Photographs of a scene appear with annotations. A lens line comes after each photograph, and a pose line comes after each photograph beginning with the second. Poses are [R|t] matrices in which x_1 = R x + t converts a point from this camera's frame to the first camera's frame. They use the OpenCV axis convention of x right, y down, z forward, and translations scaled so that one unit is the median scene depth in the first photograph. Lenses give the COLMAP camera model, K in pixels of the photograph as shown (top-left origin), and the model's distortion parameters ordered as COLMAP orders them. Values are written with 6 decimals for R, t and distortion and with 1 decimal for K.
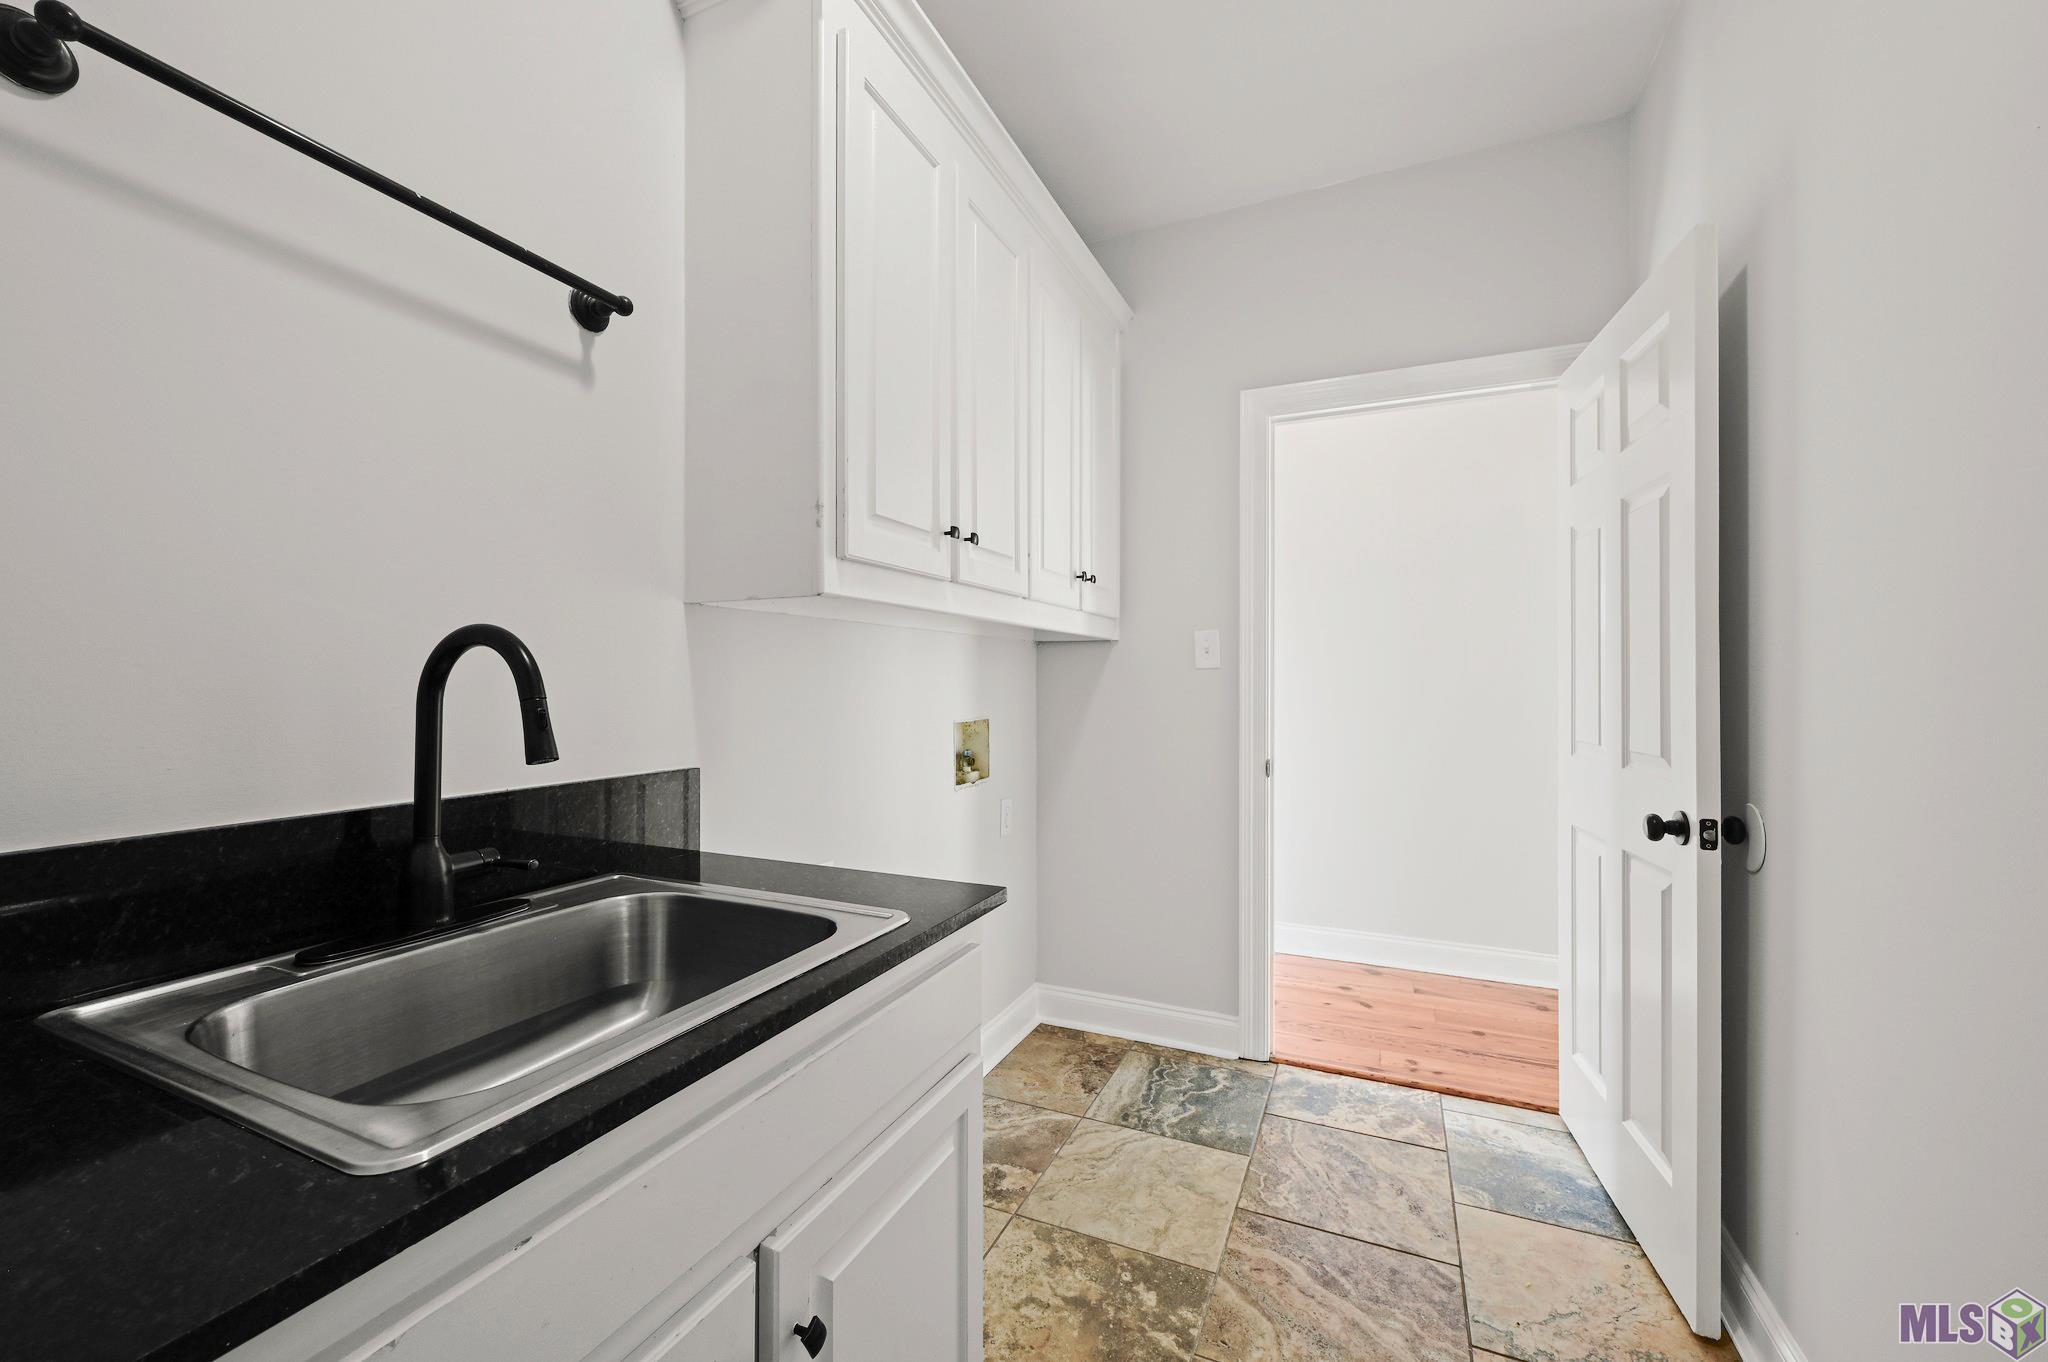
lens RADIAL K [[823.4, 0, 1012.9], [0, 823.4, 679.3], [0, 0, 1]] dist [0.000373, 0.000145]
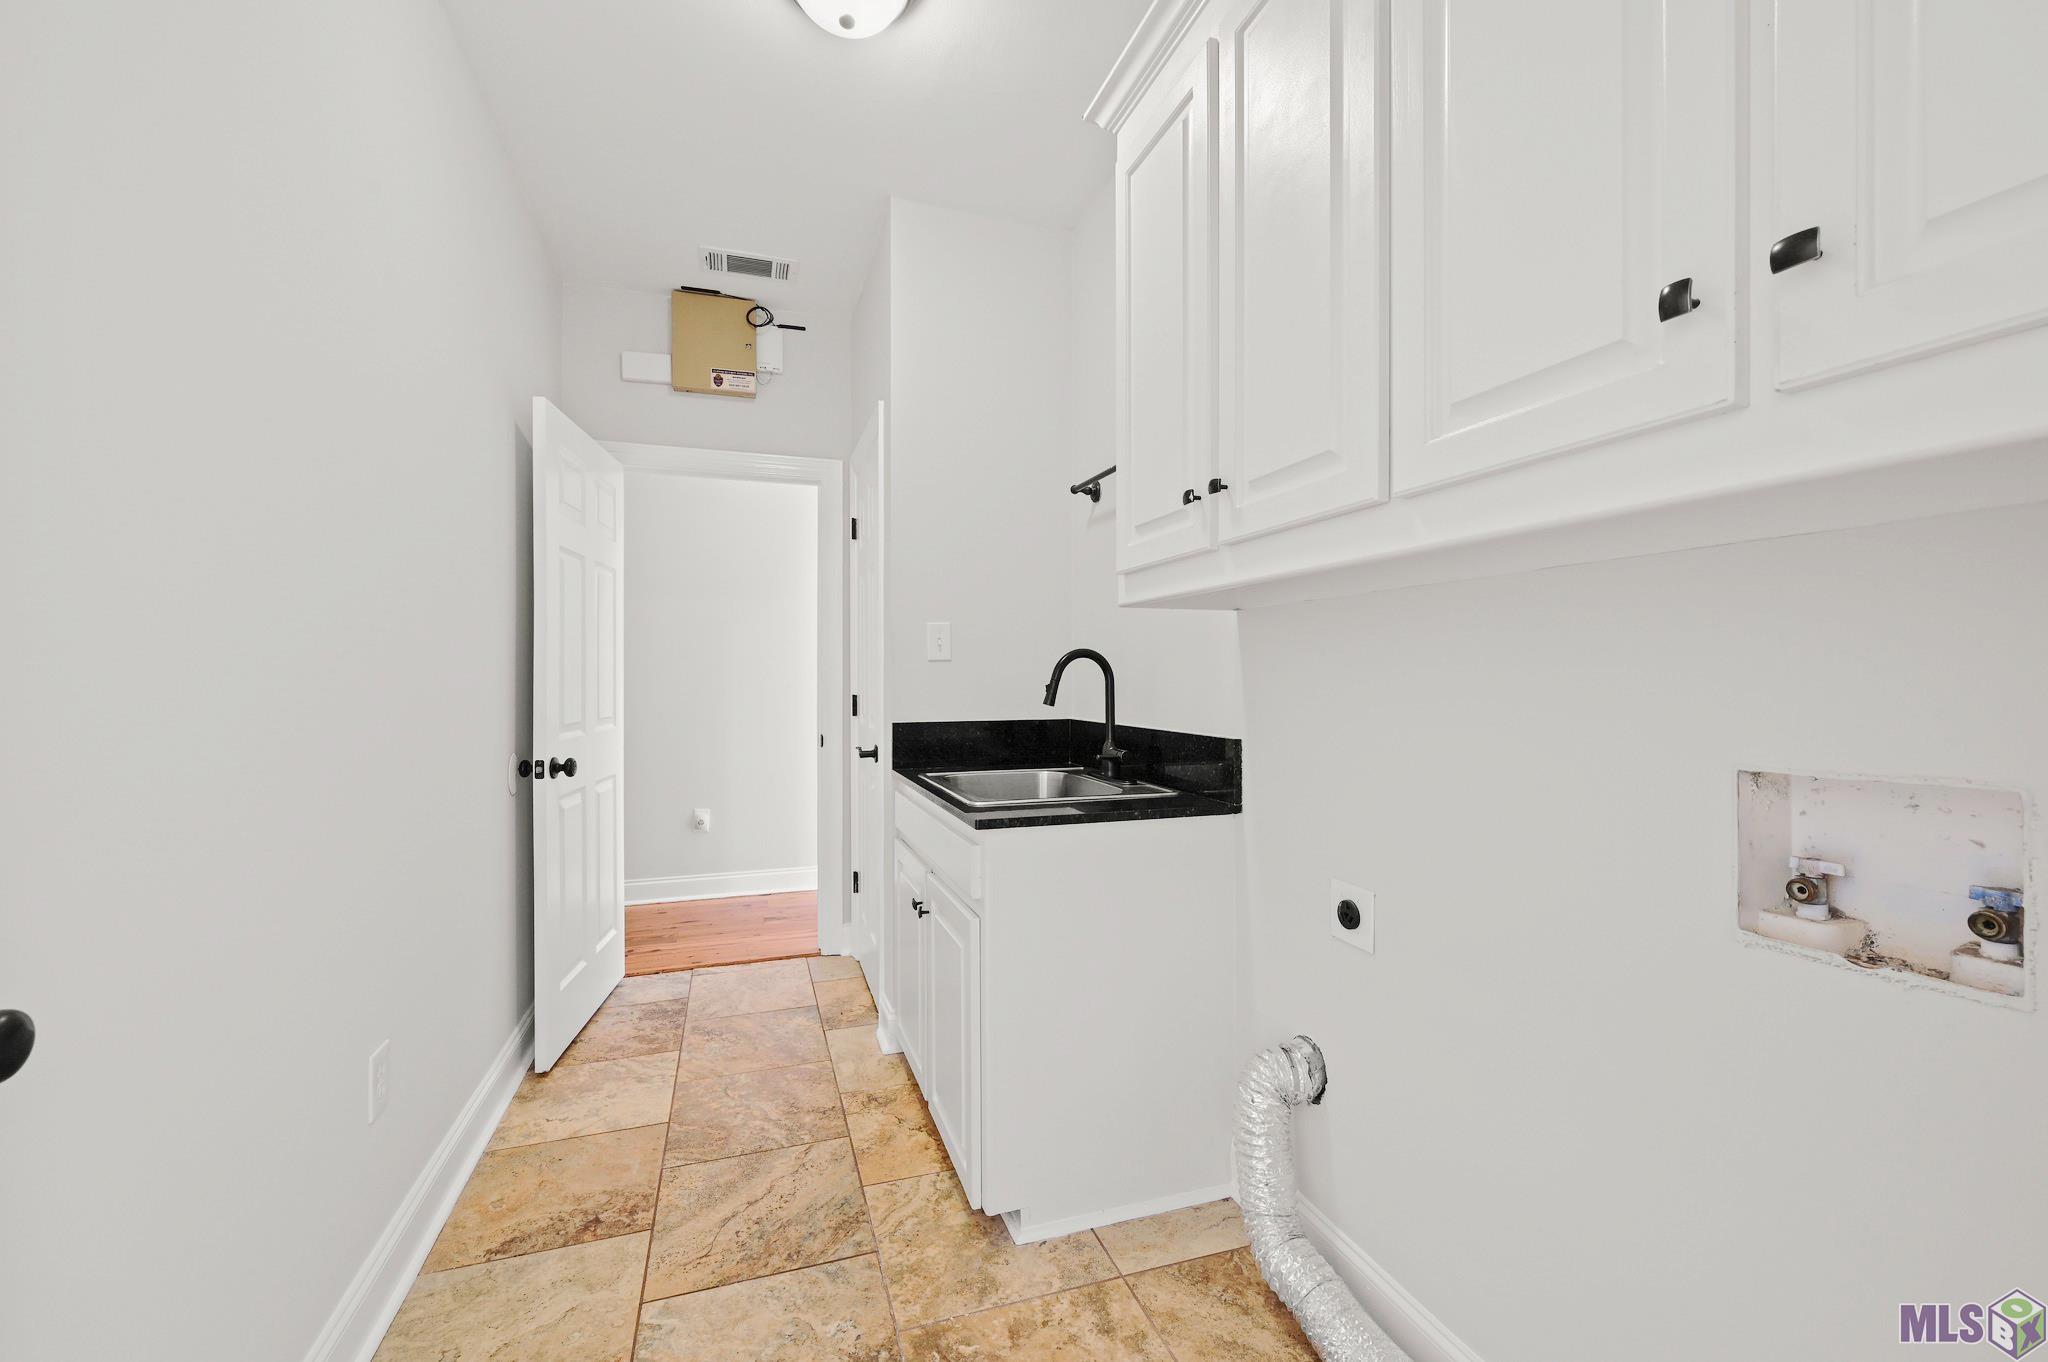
lens RADIAL K [[823.4, 0, 1012.9], [0, 823.4, 679.3], [0, 0, 1]] dist [0.000373, 0.000145]
pose [[-0.733326, 0.002015, -0.679875, 0.739886], [0.000582, 0.999997, 0.002336, 0.012679], [0.679877, 0.001318, -0.733325, 1.707350]]
